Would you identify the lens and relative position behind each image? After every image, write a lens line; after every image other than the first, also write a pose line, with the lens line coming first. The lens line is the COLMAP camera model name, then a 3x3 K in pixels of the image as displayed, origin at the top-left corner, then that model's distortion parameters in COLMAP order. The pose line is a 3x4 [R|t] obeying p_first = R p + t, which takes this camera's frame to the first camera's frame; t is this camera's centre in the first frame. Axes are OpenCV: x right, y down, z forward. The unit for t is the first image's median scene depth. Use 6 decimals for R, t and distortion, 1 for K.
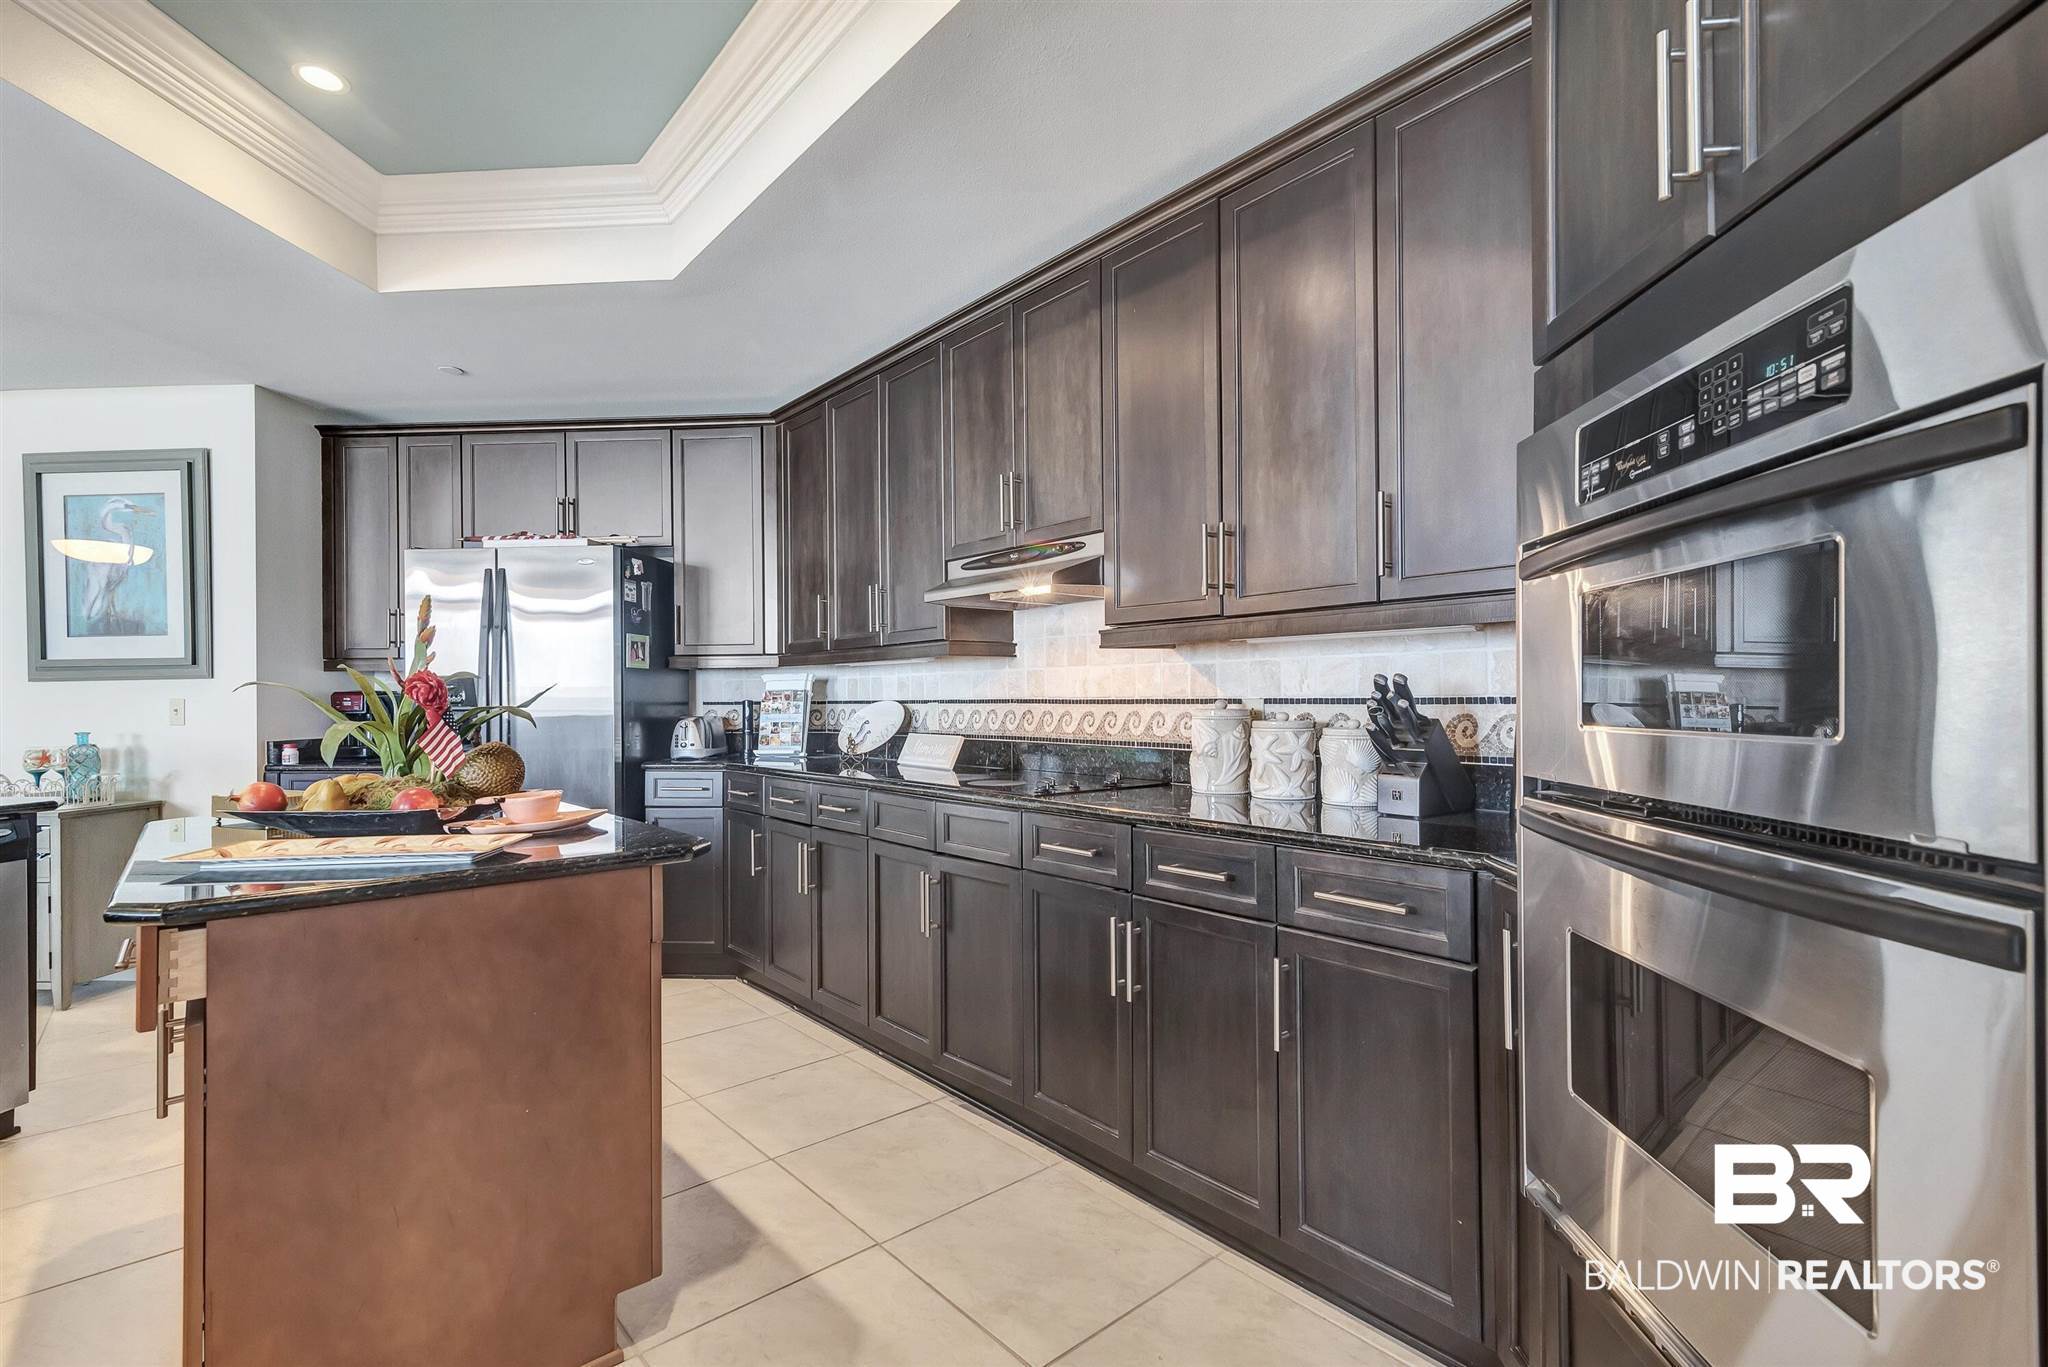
lens RADIAL K [[930.9, 0, 1010.7], [0, 930.9, 694.9], [0, 0, 1]] dist [0.014705, -0.001519]
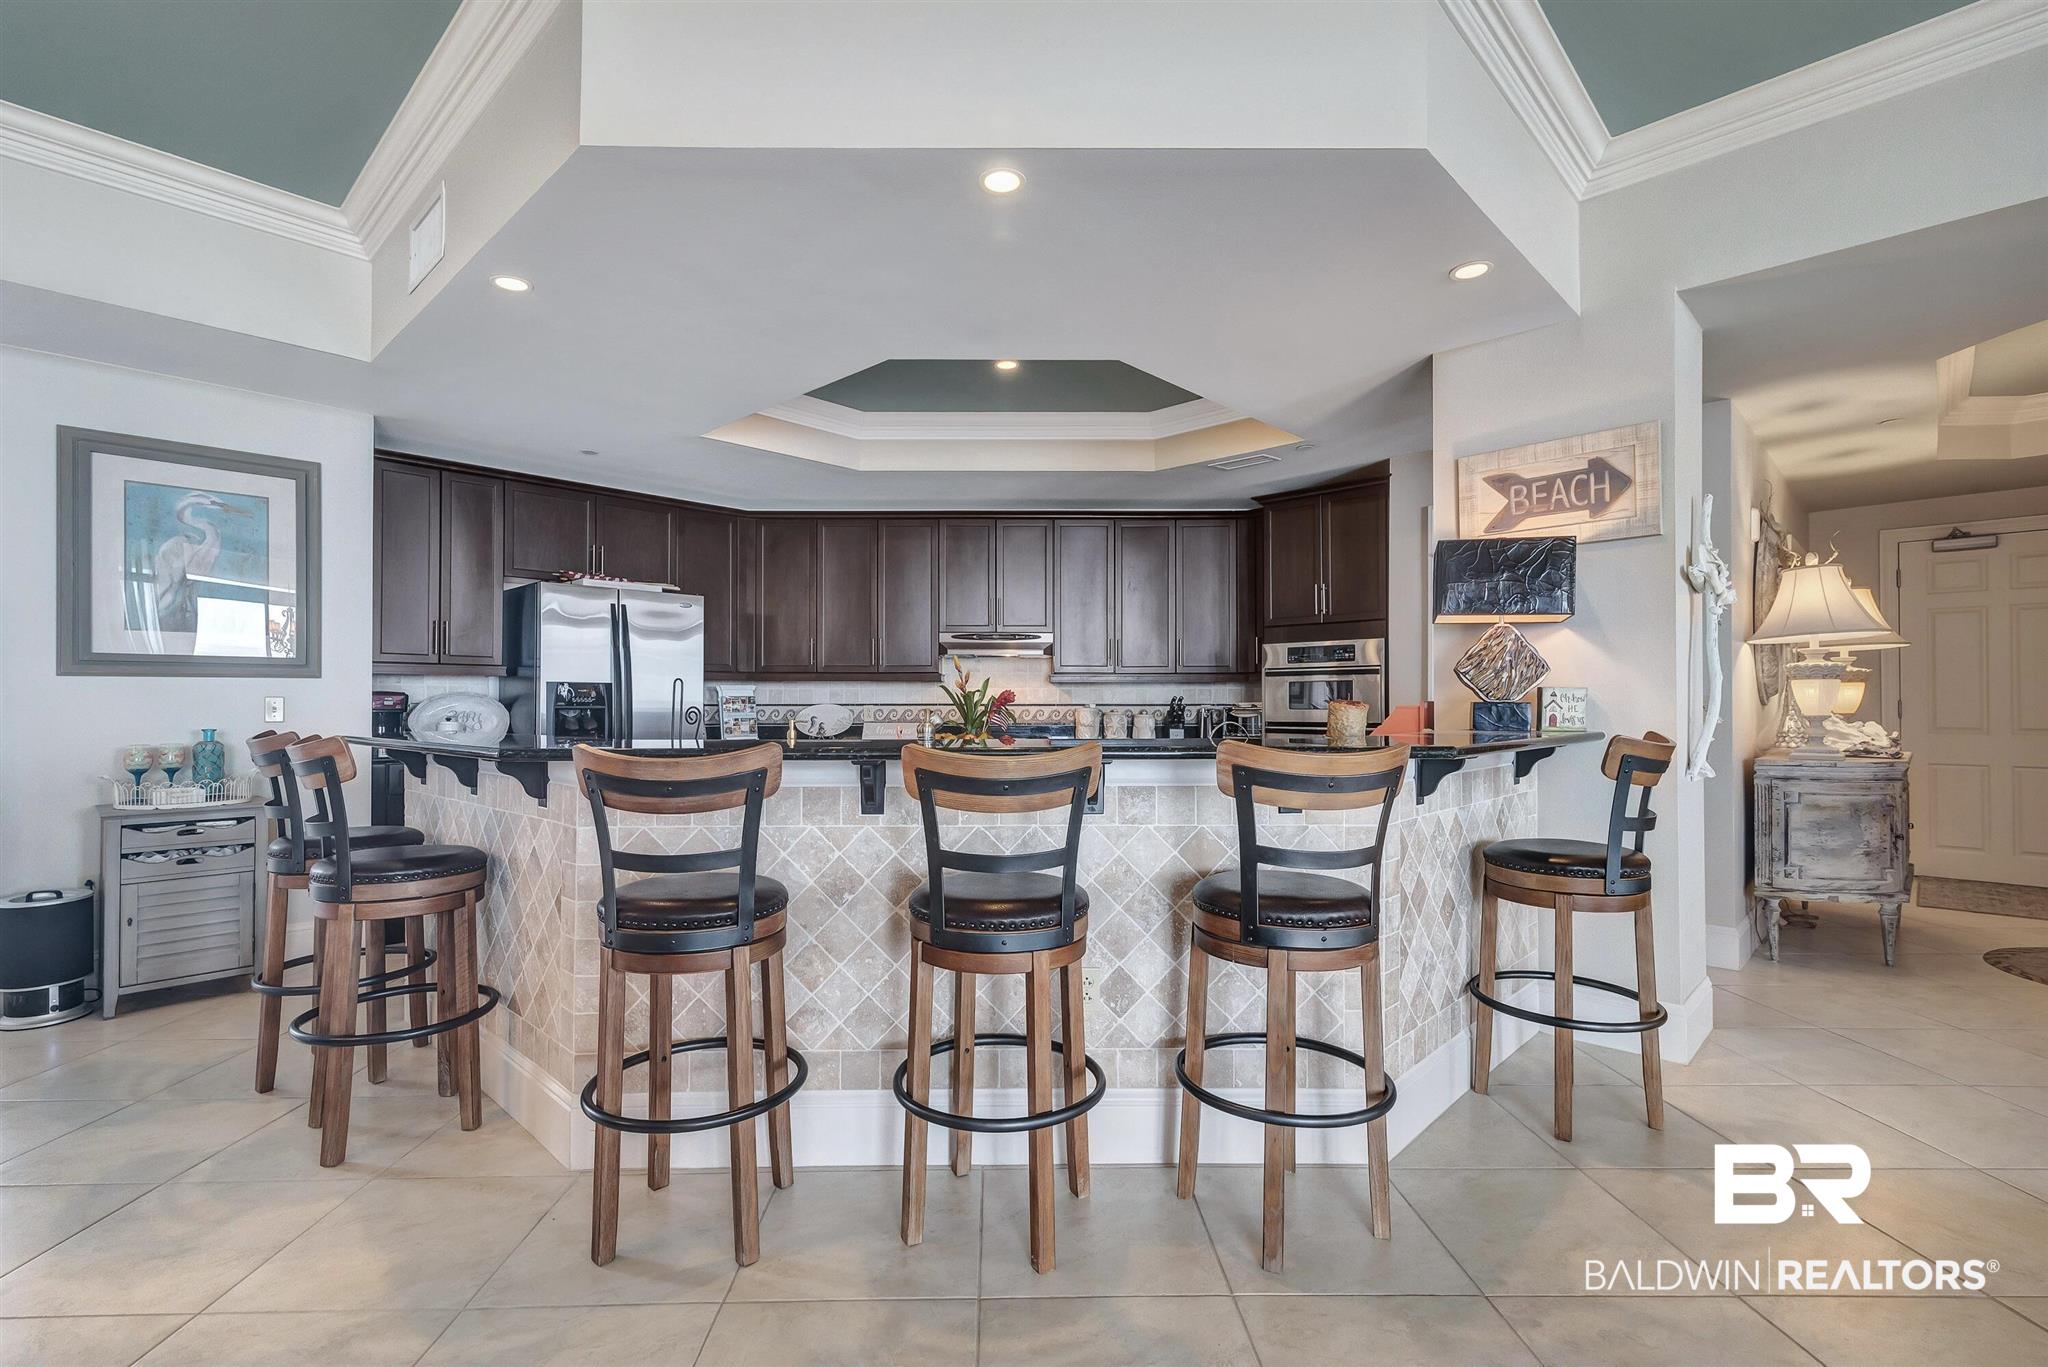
lens RADIAL K [[930.9, 0, 1011.8], [0, 930.9, 691.3], [0, 0, 1]] dist [0.014705, -0.001519]
pose [[0.645556, 0.018775, 0.763482, -1.966733], [-0.007606, 0.999806, -0.018155, 0.018930], [-0.763675, 0.005913, 0.645574, -0.499098]]
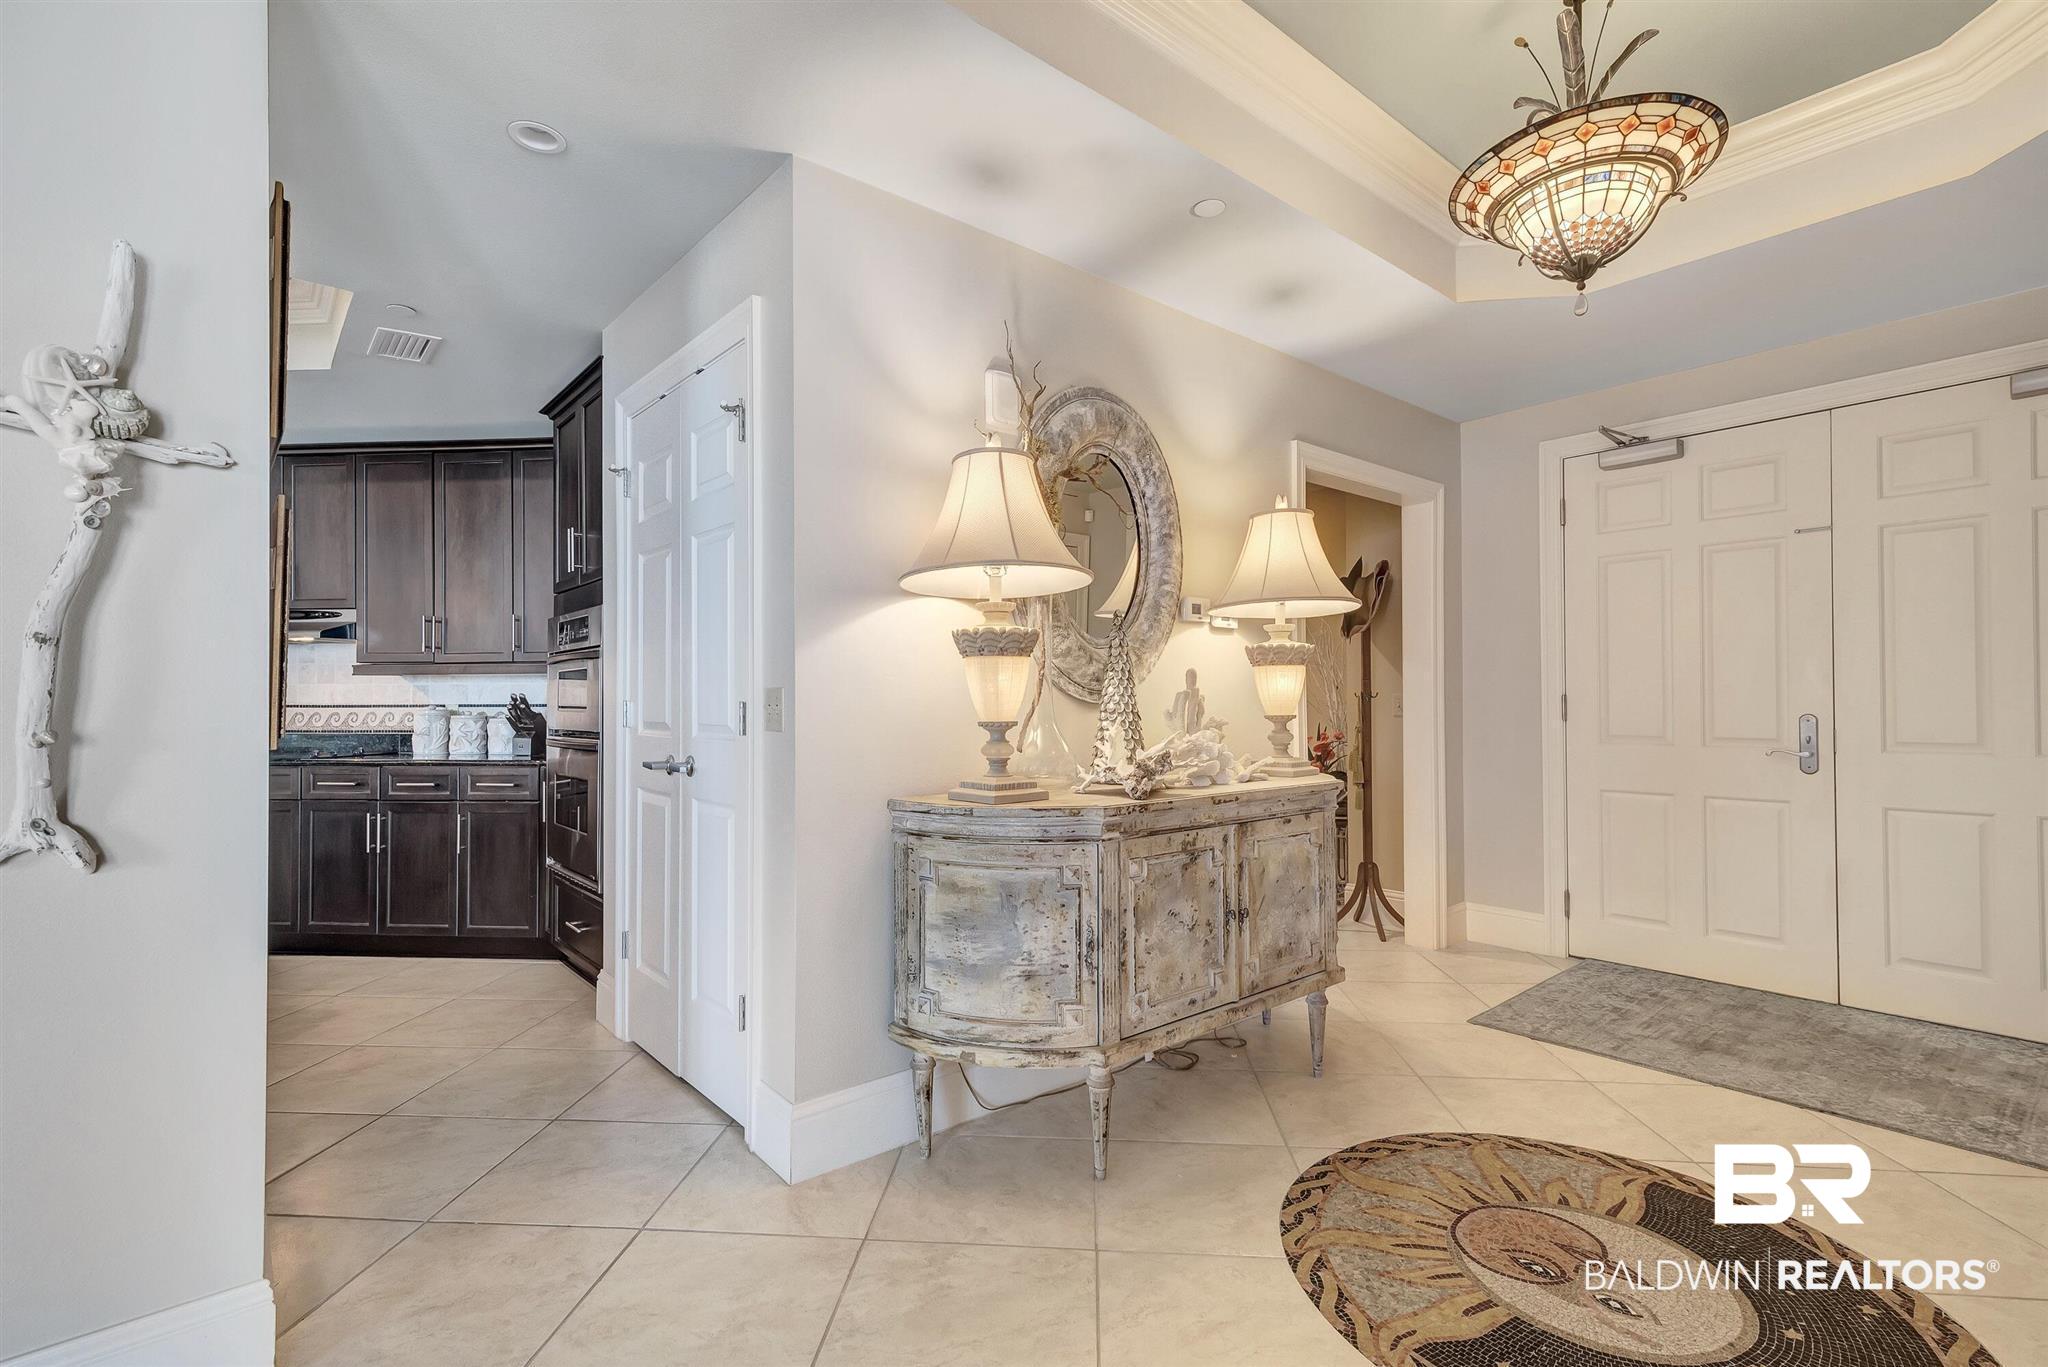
lens RADIAL K [[930.9, 0, 1010.3], [0, 930.9, 692.5], [0, 0, 1]] dist [0.014705, -0.001519]
pose [[0.712068, 0.012613, 0.701997, -0.287260], [-0.003169, 0.999886, -0.014751, 0.004626], [-0.702103, 0.008279, 0.712027, -1.237417]]
